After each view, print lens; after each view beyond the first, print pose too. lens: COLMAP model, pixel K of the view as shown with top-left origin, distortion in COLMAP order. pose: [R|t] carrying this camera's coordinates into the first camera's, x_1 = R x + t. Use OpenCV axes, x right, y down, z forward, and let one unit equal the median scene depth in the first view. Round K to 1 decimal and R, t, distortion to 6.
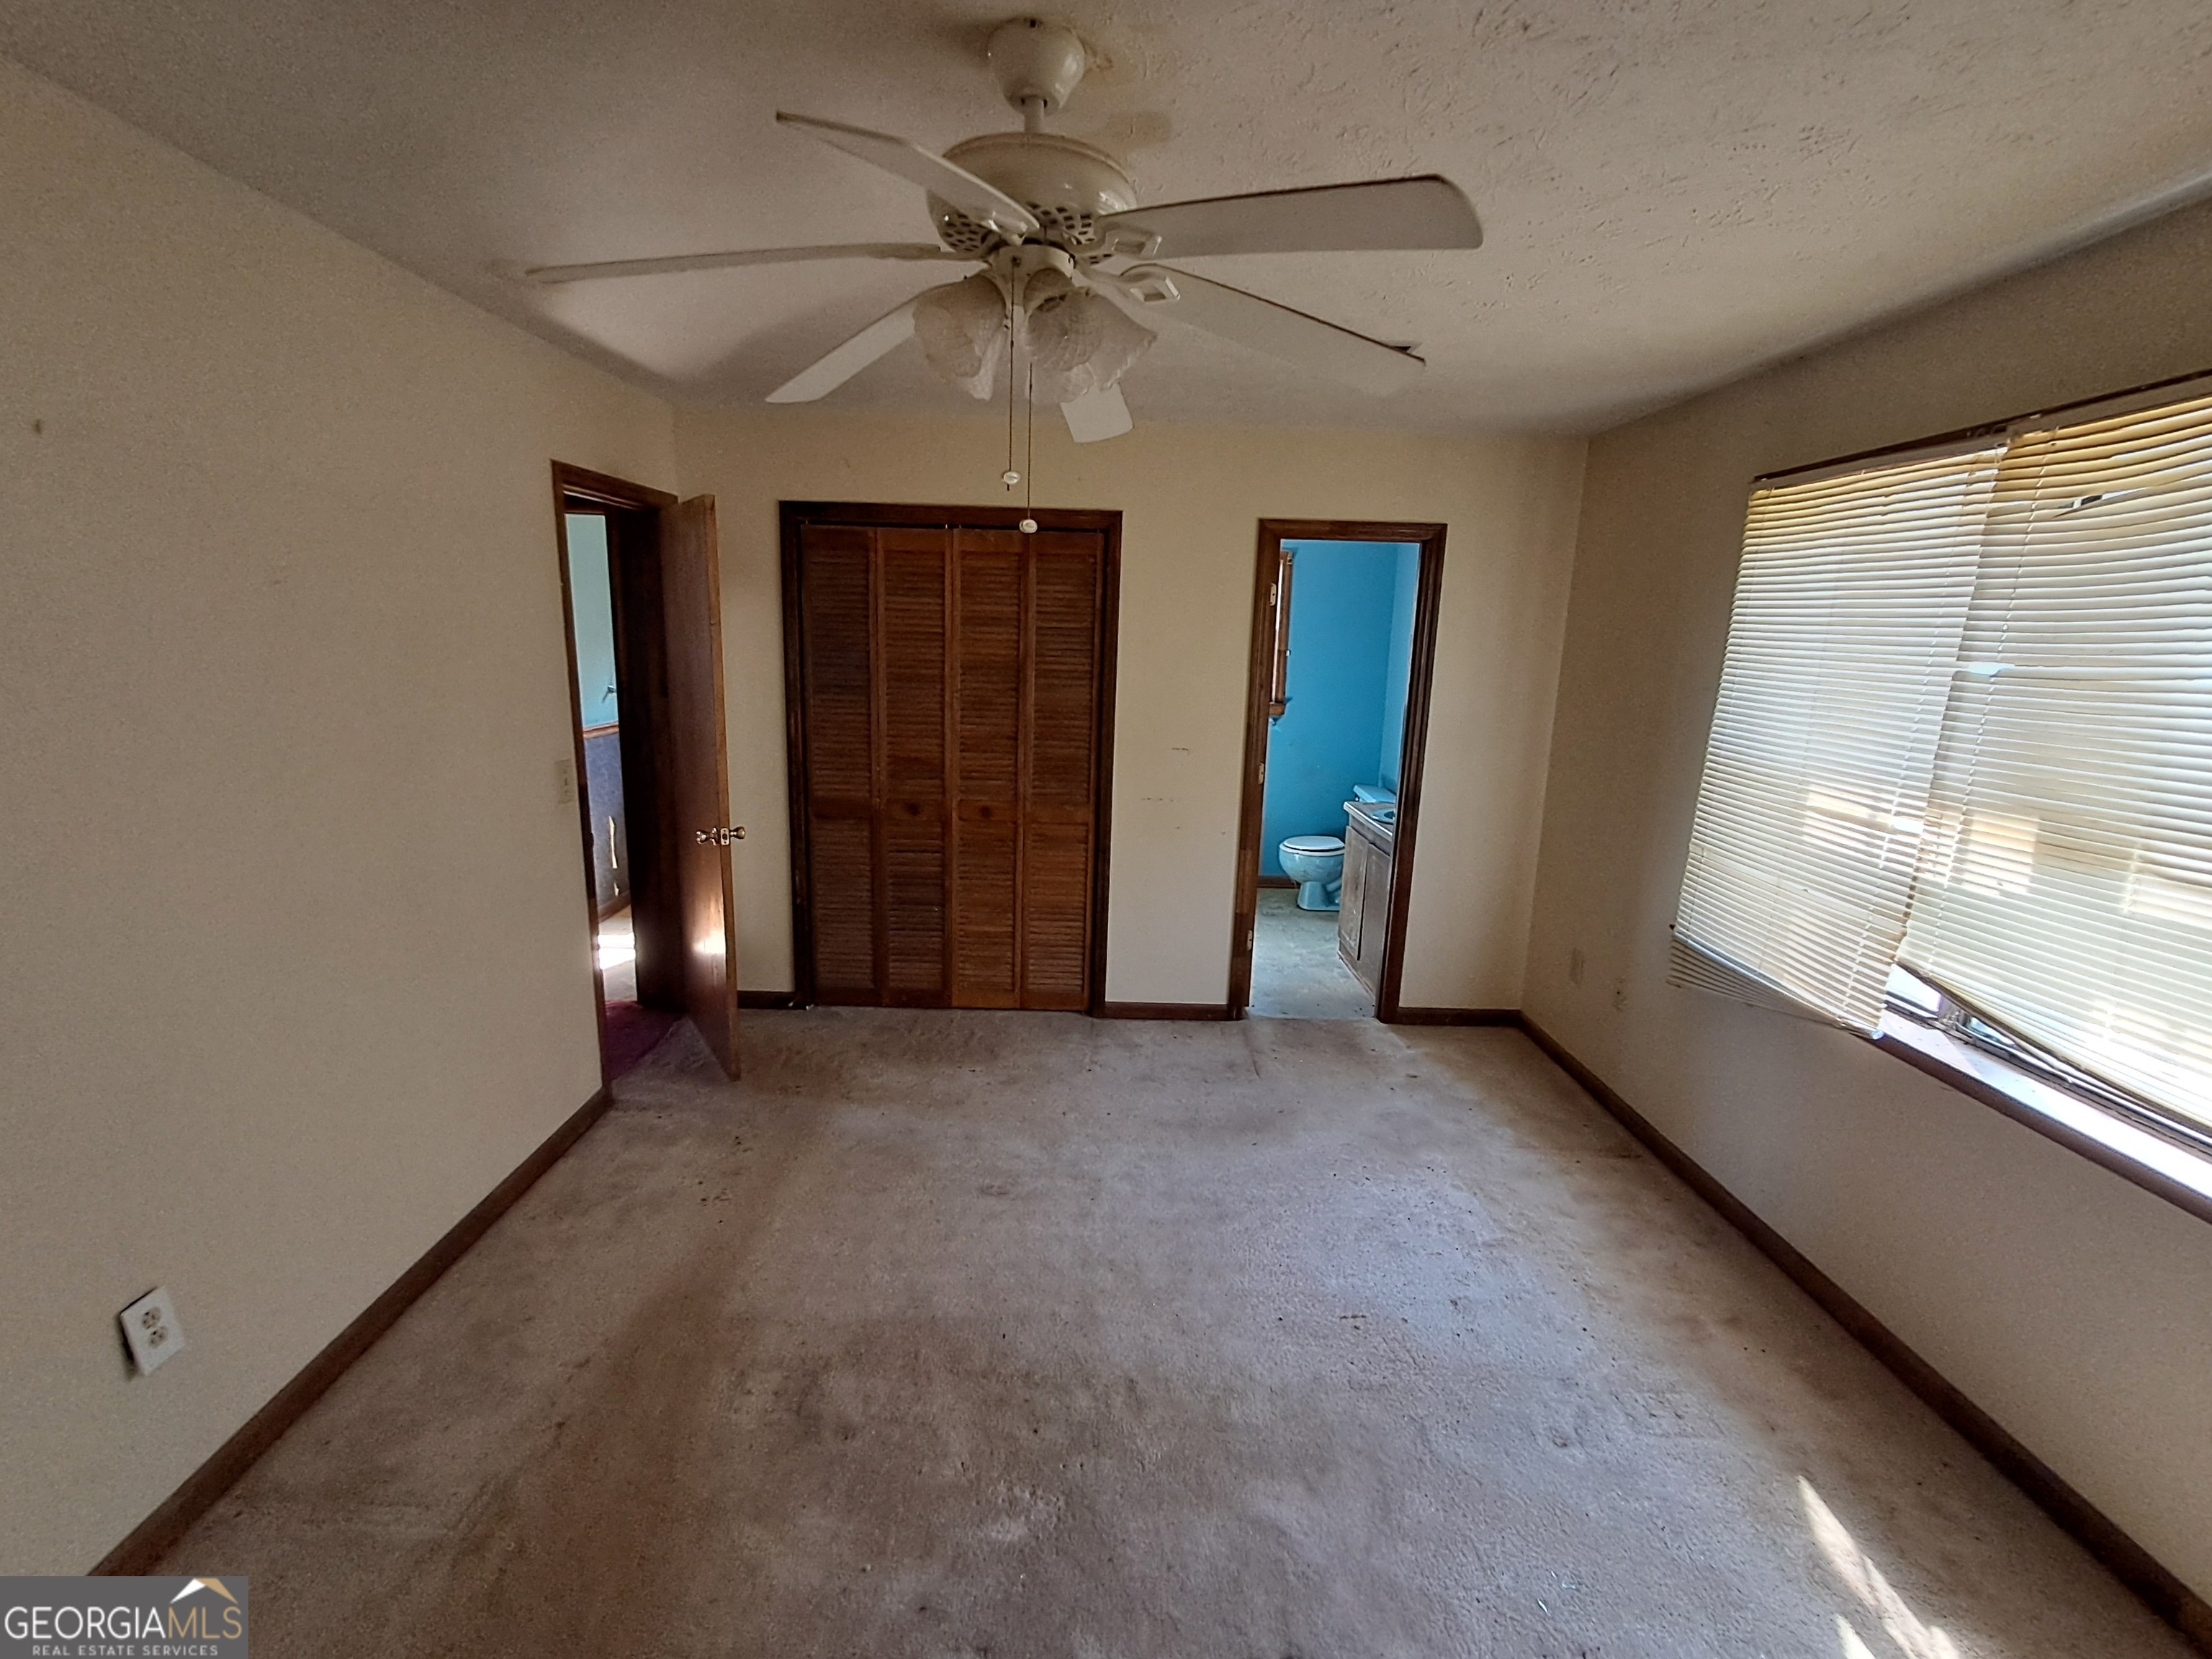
lens RADIAL K [[1017.2, 0, 1105.6], [0, 1017.2, 835.1], [0, 0, 1]] dist [0.000549, 0.000003]
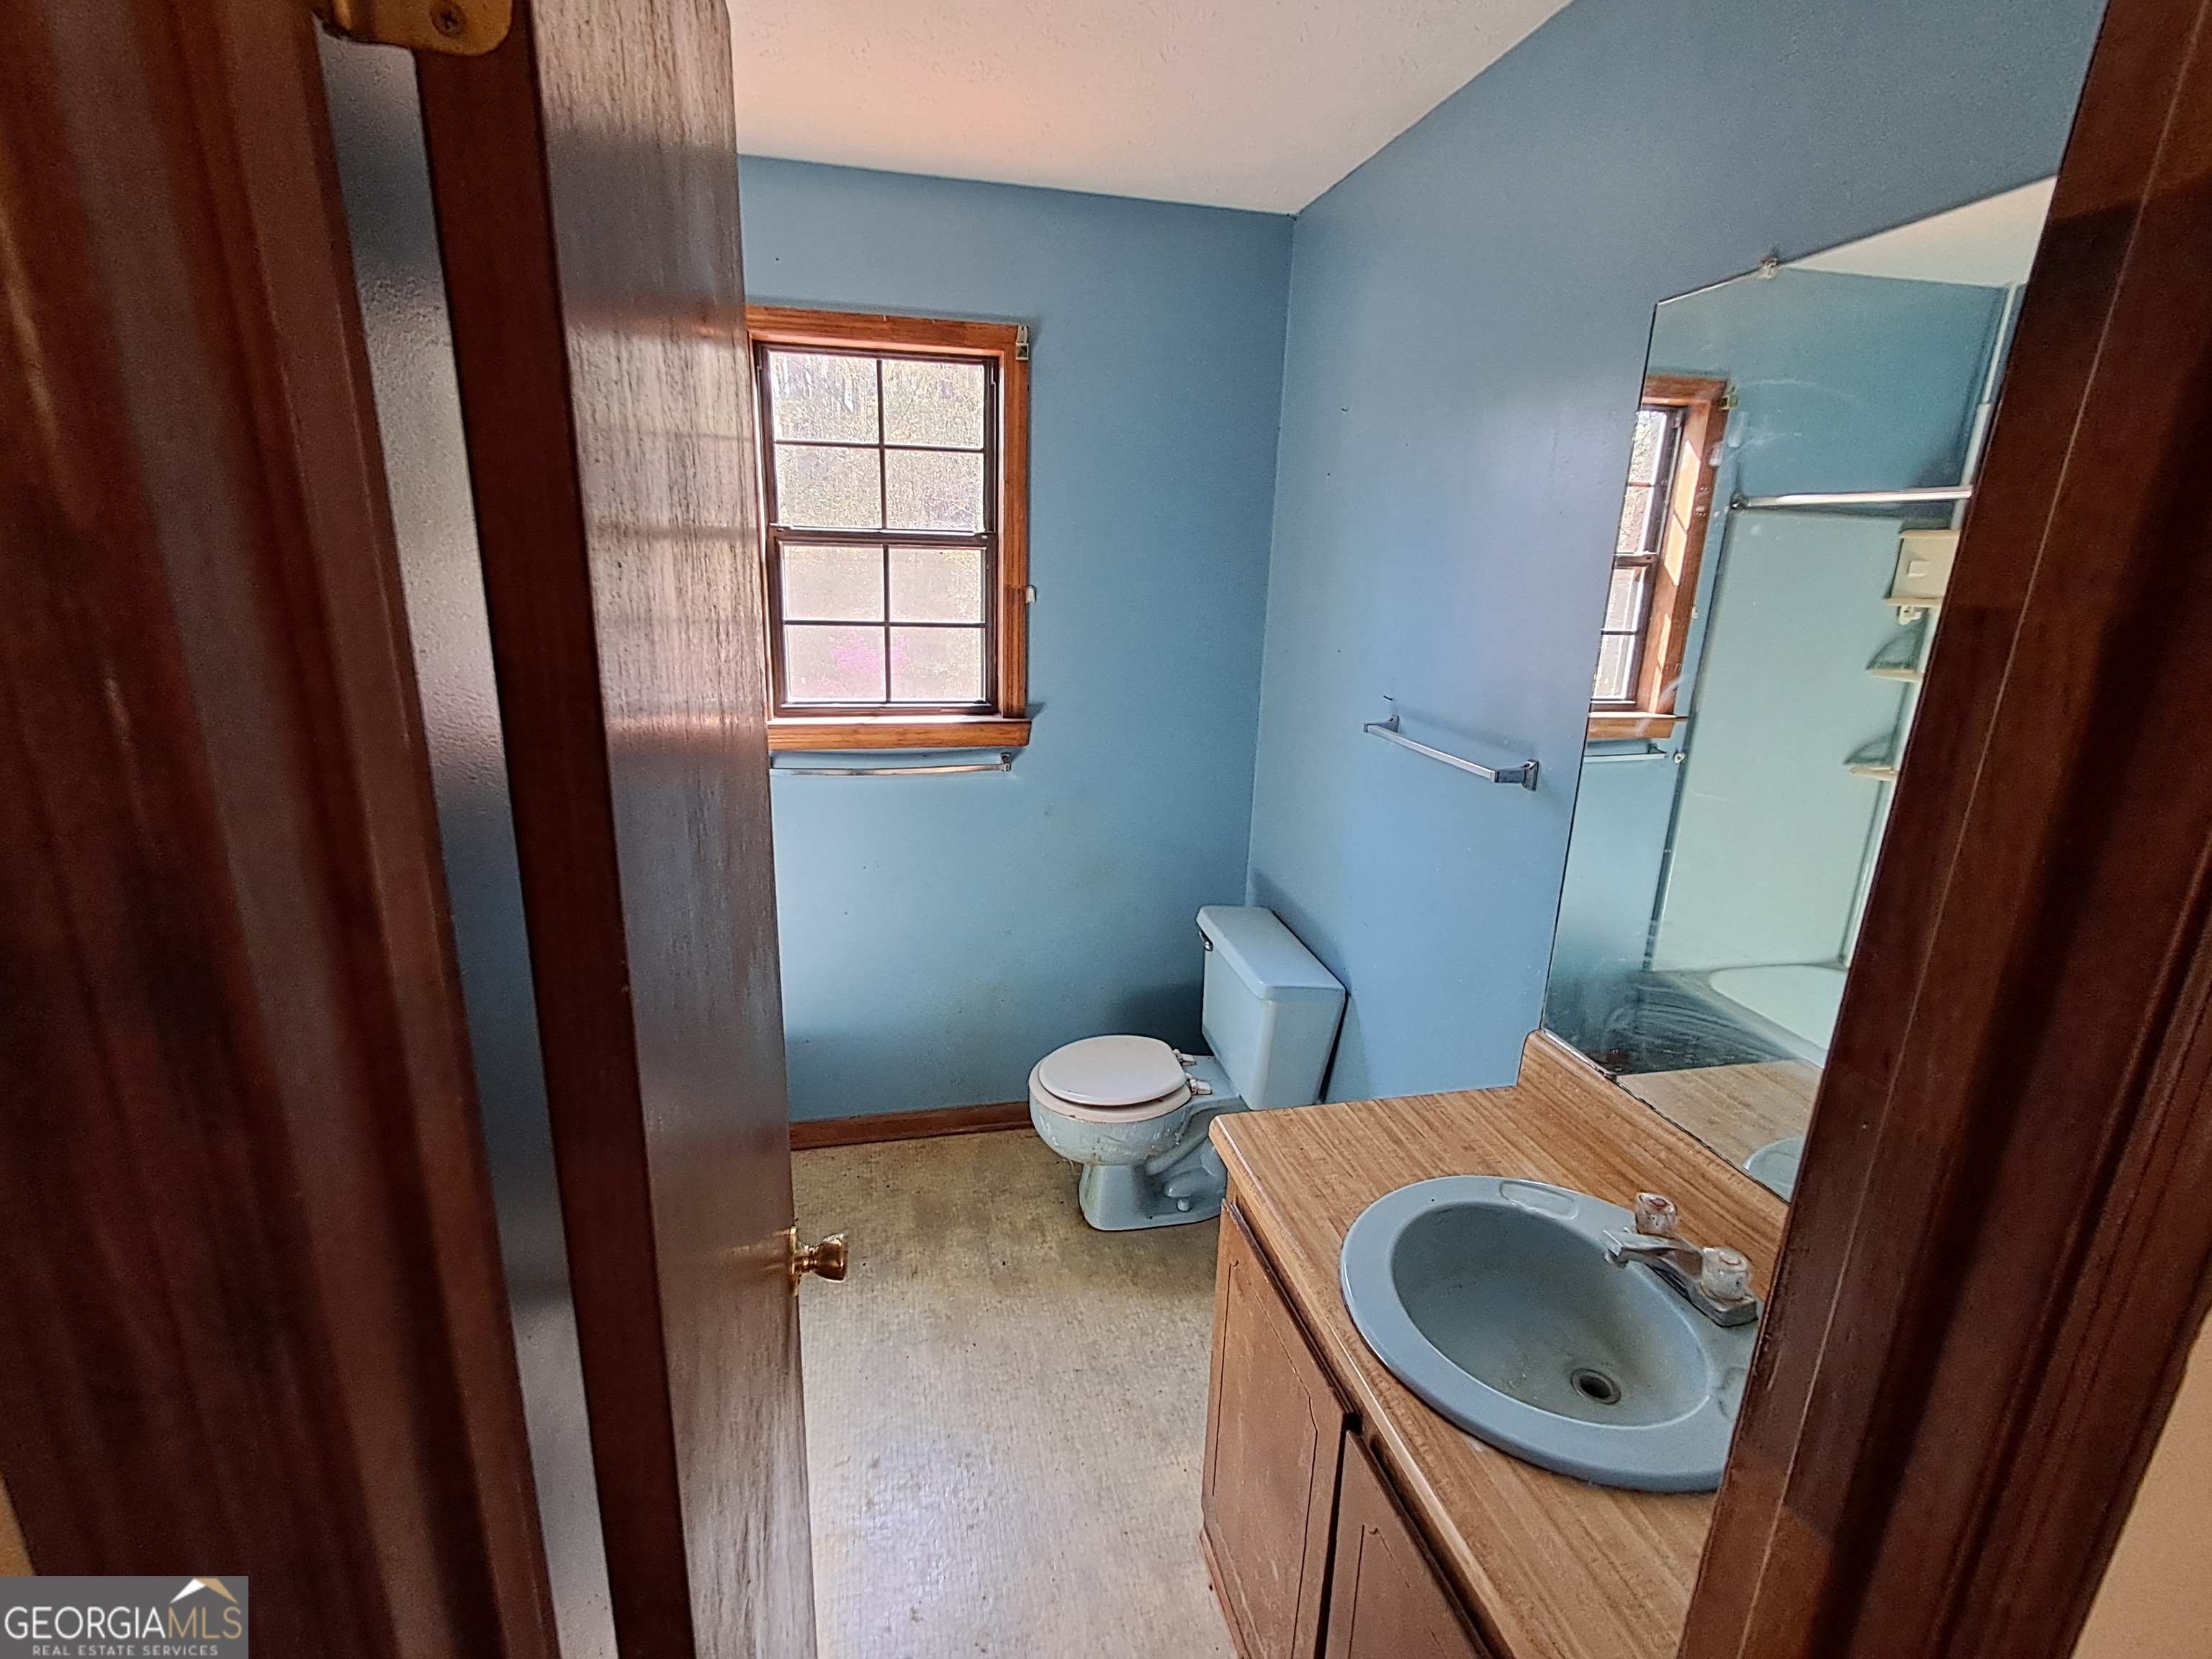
lens RADIAL K [[1017.2, 0, 1102.9], [0, 1017.2, 833.5], [0, 0, 1]] dist [0.000549, 0.000003]
pose [[0.979501, -0.052863, 0.194377, 0.126315], [0.038230, 0.996198, 0.078279, -0.116945], [-0.197777, -0.069244, 0.977798, 0.604750]]
